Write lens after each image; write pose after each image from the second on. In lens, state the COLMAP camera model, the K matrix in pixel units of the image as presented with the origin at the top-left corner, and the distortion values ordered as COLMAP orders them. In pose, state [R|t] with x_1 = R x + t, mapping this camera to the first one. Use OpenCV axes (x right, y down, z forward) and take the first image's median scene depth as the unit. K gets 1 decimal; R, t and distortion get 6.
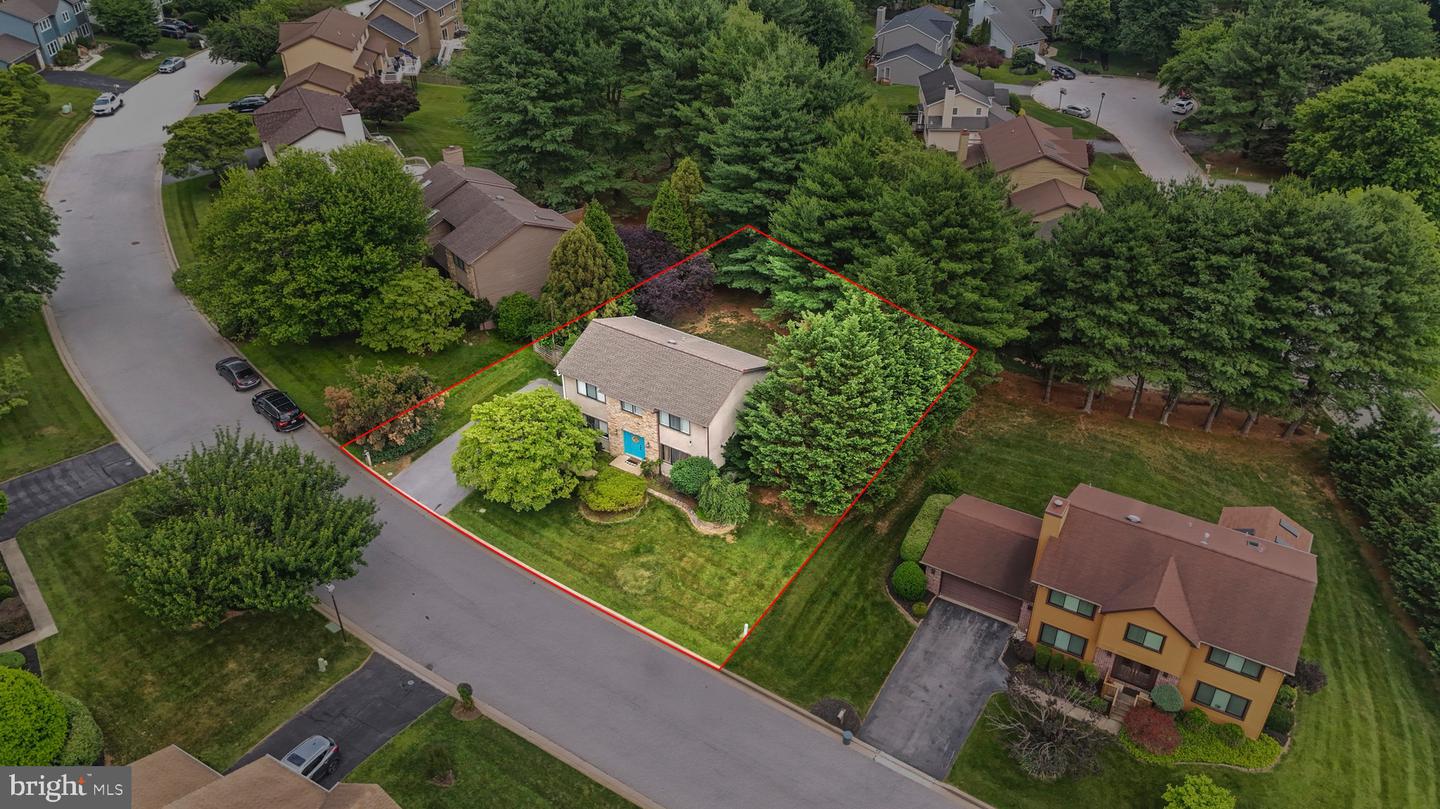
lens RADIAL K [[1069.7, 0, 717.5], [0, 1069.7, 405.0], [0, 0, 1]] dist [0.047670, -0.036637]
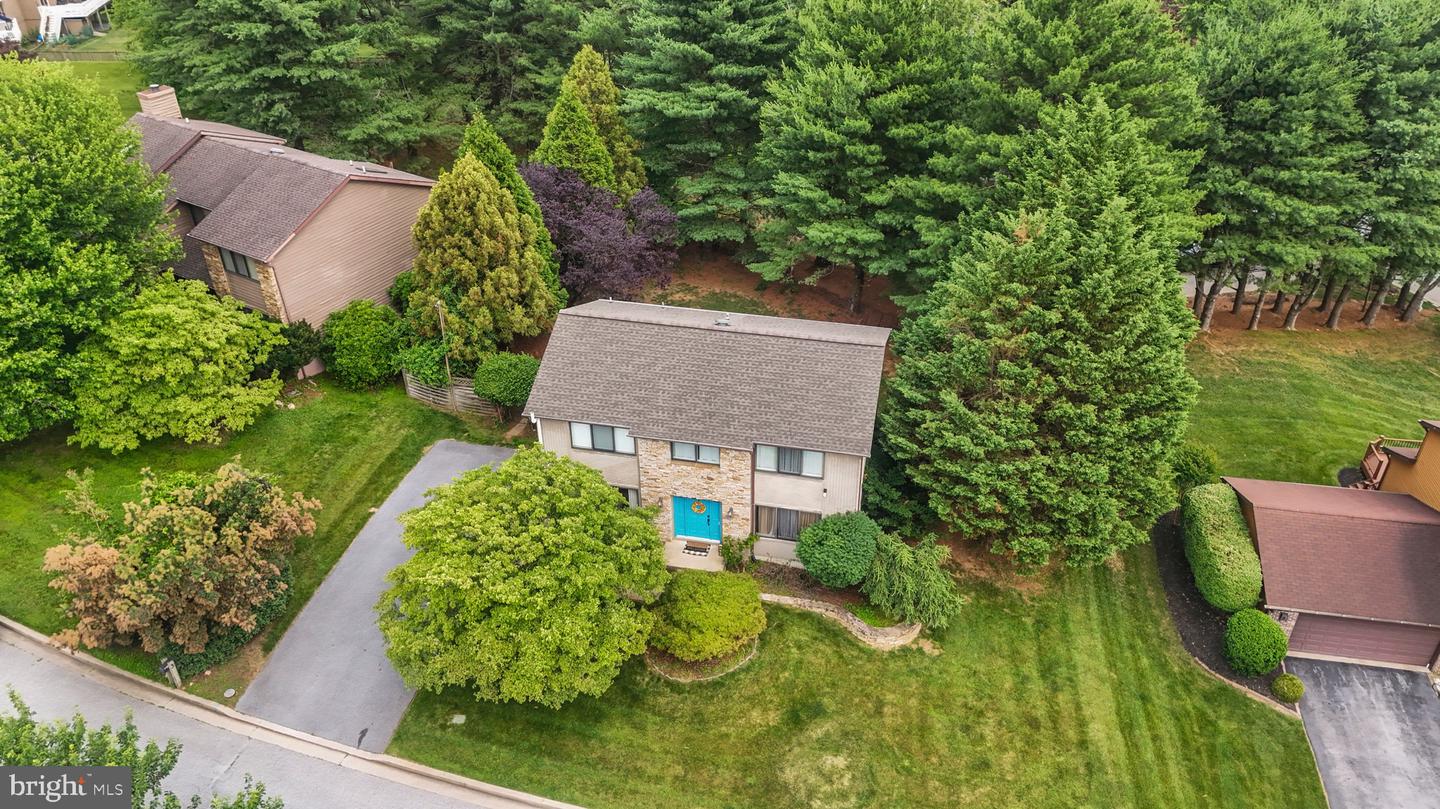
lens RADIAL K [[1069.7, 0, 717.5], [0, 1069.7, 405.0], [0, 0, 1]] dist [0.047670, -0.036637]
pose [[0.937539, -0.194901, 0.288157, -0.199518], [0.198316, 0.979980, 0.017597, -0.025445], [-0.285818, 0.040648, 0.957421, 0.437105]]
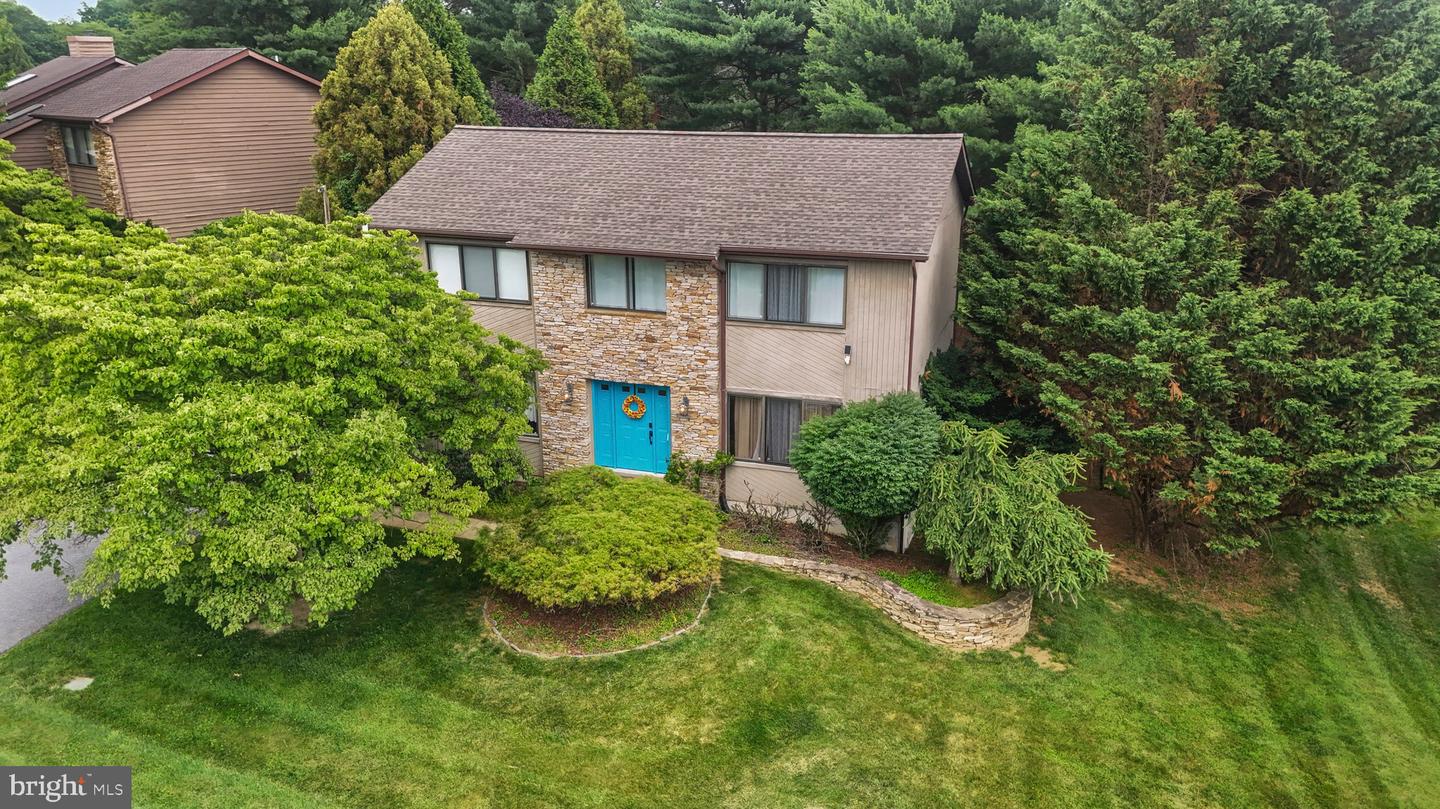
lens RADIAL K [[1069.7, 0, 717.5], [0, 1069.7, 405.0], [0, 0, 1]] dist [0.047670, -0.036637]
pose [[0.970153, -0.071118, 0.231829, -0.117007], [0.133164, 0.955222, -0.264230, 0.110145], [-0.202657, 0.287215, 0.936182, 0.647181]]
